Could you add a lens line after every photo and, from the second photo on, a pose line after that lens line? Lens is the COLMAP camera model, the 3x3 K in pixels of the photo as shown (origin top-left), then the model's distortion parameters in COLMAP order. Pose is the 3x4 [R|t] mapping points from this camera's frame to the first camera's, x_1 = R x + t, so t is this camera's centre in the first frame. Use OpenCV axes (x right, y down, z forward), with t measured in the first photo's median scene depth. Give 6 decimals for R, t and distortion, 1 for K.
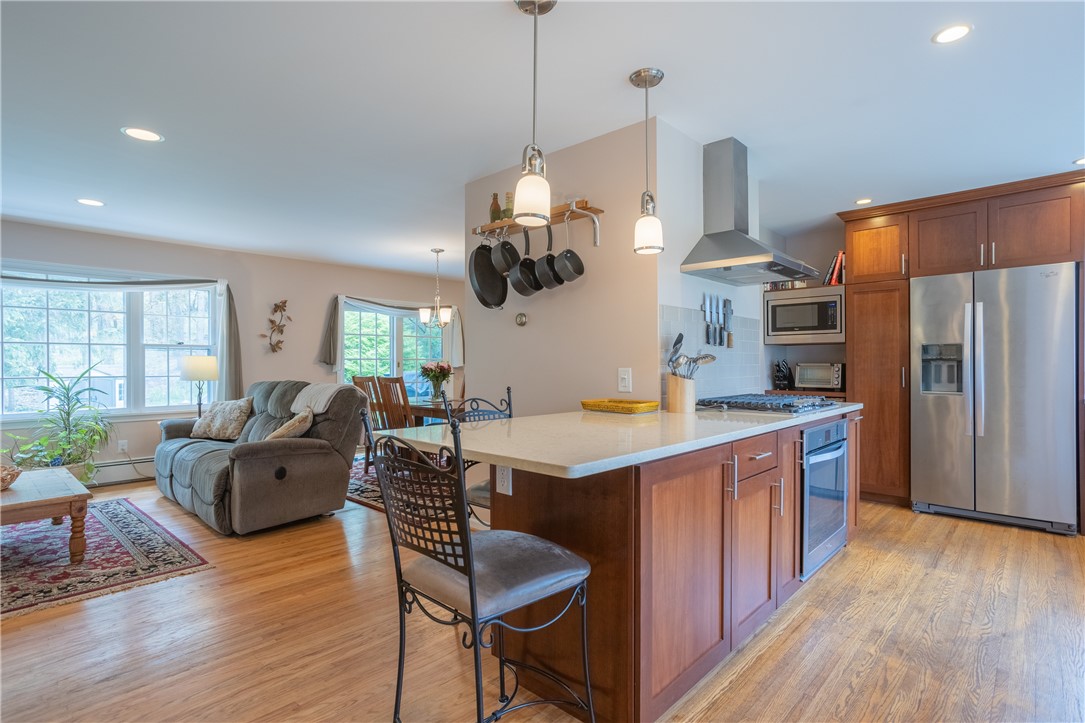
lens RADIAL K [[549.7, 0, 541.3], [0, 549.7, 365.0], [0, 0, 1]] dist [-0.047557, 0.033809]
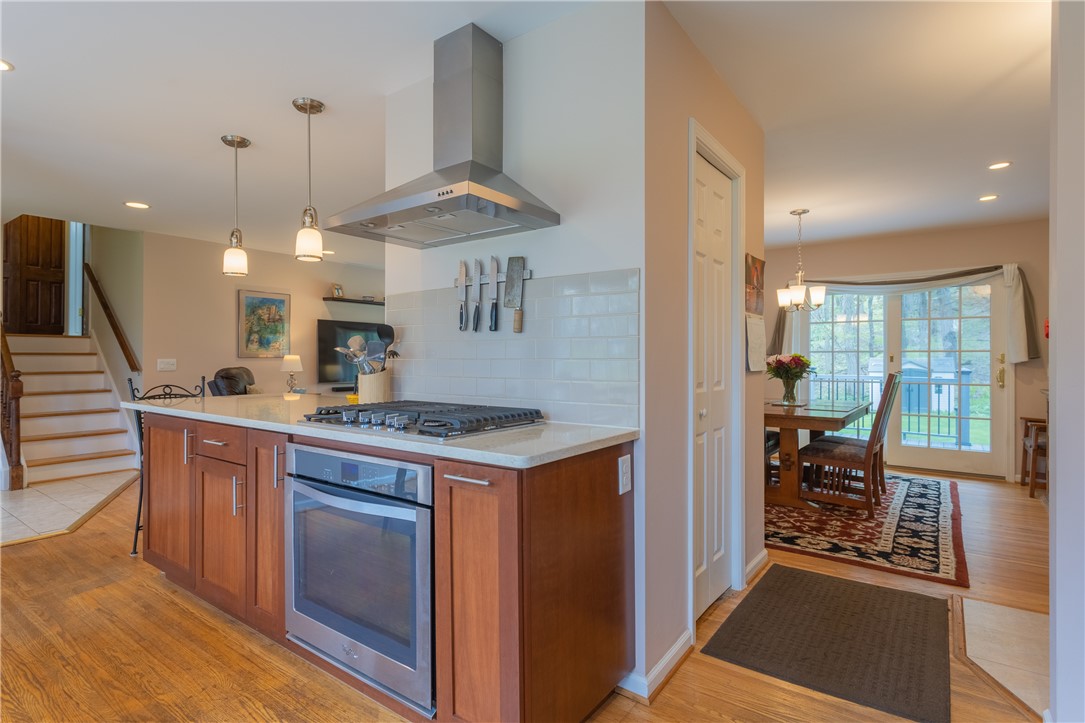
lens RADIAL K [[538.8, 0, 518.8], [0, 538.8, 354.0], [0, 0, 1]] dist [0.001453, -0.000233]
pose [[0.115823, -0.000377, -0.993270, 0.796612], [-0.001309, 0.999999, -0.000533, -0.007820], [0.993269, 0.001362, 0.115822, 0.760364]]
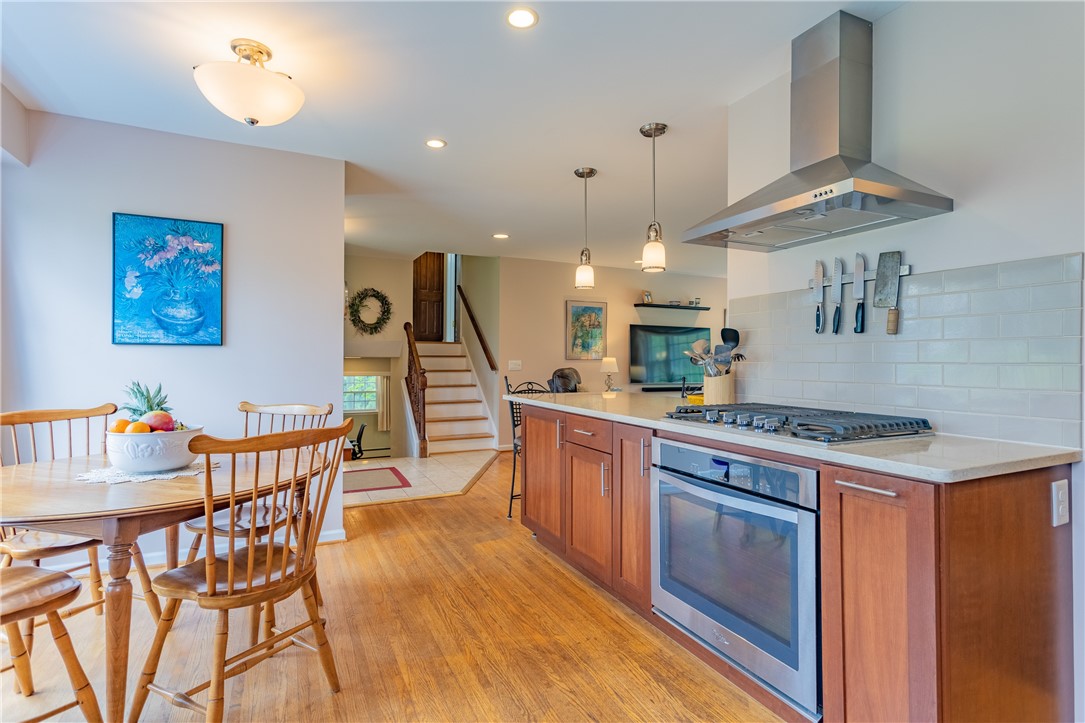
lens RADIAL K [[529.0, 0, 553.6], [0, 529.0, 358.0], [0, 0, 1]] dist [0.002873, 0.000383]
pose [[-0.339626, 0.002946, -0.940556, 0.823994], [-0.001870, 0.999991, 0.003808, -0.008829], [0.940559, 0.003052, -0.339617, 0.696385]]
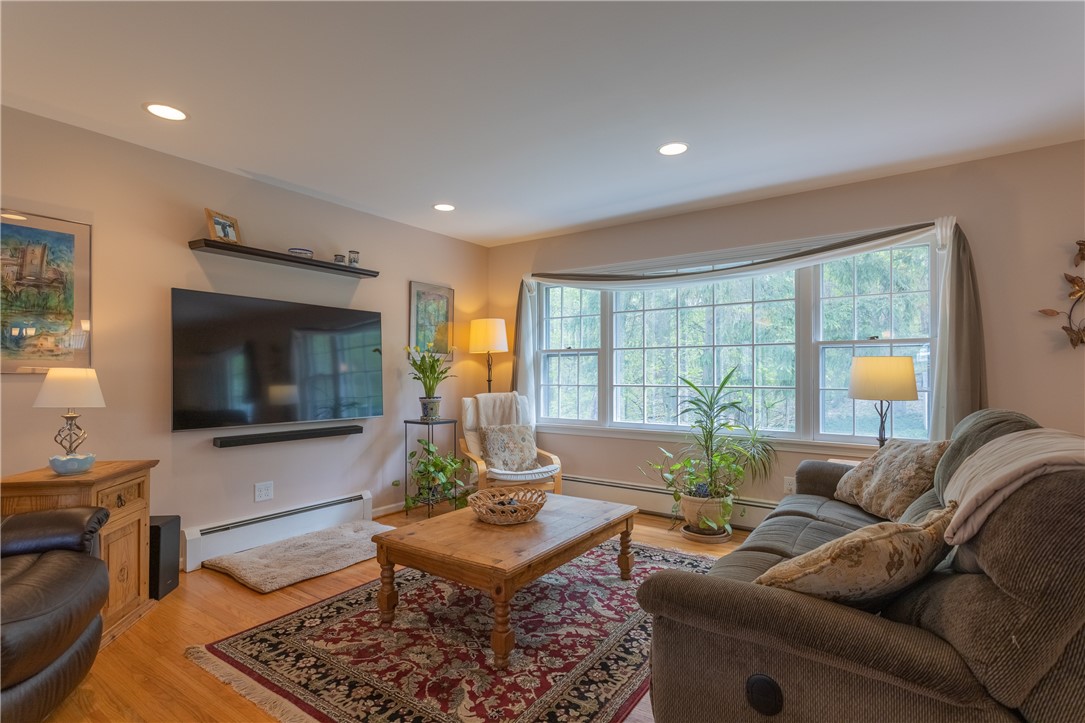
lens RADIAL K [[526.7, 0, 536.1], [0, 526.7, 370.4], [0, 0, 1]] dist [0.004242, 0.000688]
pose [[0.134387, 0.000291, -0.990929, -0.157957], [-0.001512, 0.999999, 0.000089, -0.002126], [0.990928, 0.001486, 0.134387, 0.735560]]
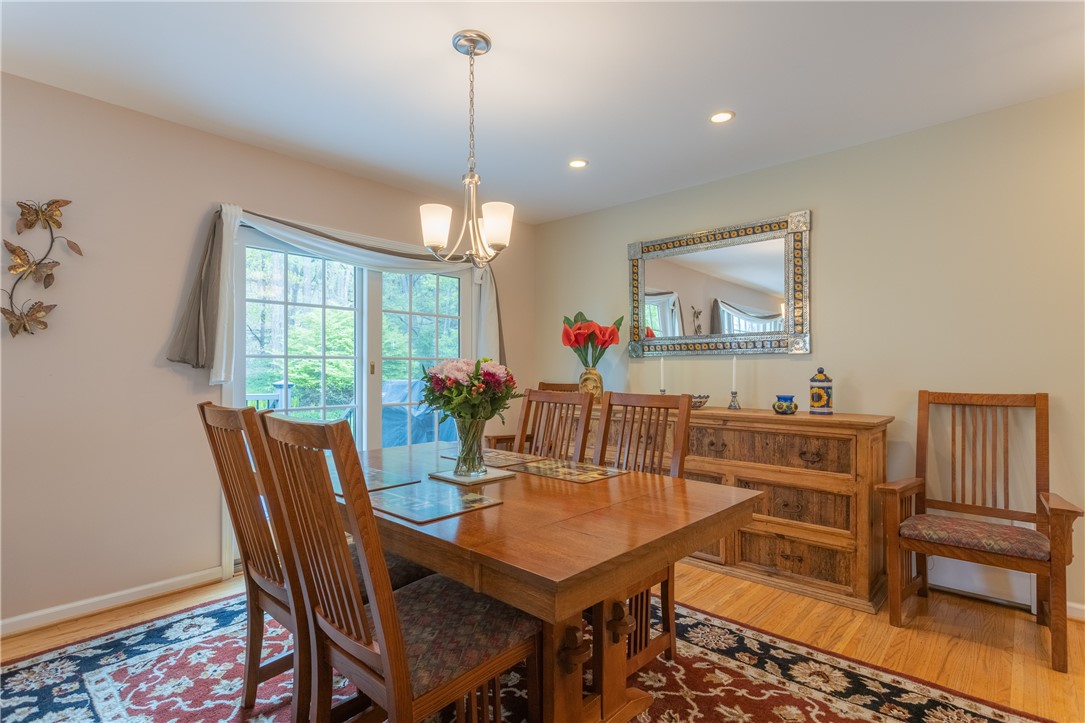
lens RADIAL K [[542.8, 0, 542.5], [0, 542.8, 361.5], [0, 0, 1]] dist [0.011794, 0.000085]
pose [[0.999782, 0.004270, 0.020420, -0.220549], [-0.003928, 0.999852, -0.016774, 0.000333], [-0.020489, 0.016690, 0.999651, 0.957664]]
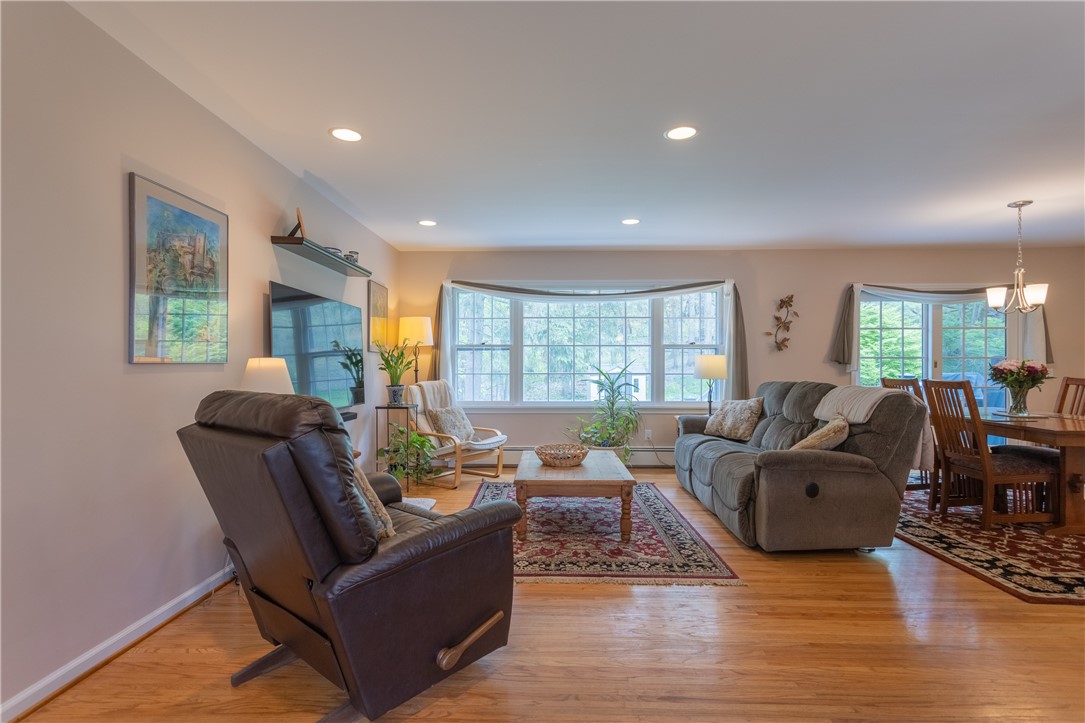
lens RADIAL K [[526.4, 0, 530.4], [0, 526.4, 365.4], [0, 0, 1]] dist [0.002851, 0.000245]
pose [[0.659529, 0.007104, -0.751646, -0.135109], [-0.005130, 0.999975, 0.004949, -0.000026], [0.751662, 0.000592, 0.659548, 0.106075]]
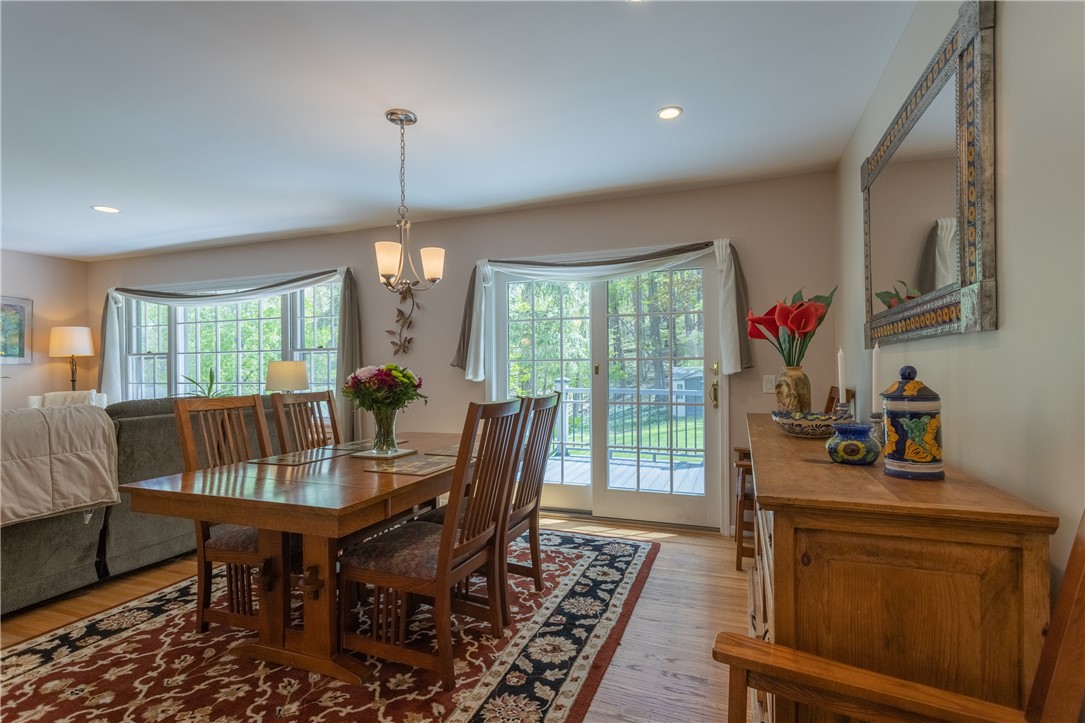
lens RADIAL K [[526.4, 0, 530.4], [0, 526.4, 365.4], [0, 0, 1]] dist [0.002851, 0.000245]
pose [[0.382578, -0.006290, -0.923902, 0.367644], [0.004737, 0.999977, -0.004846, -0.005440], [0.923911, -0.002522, 0.382599, 1.371069]]
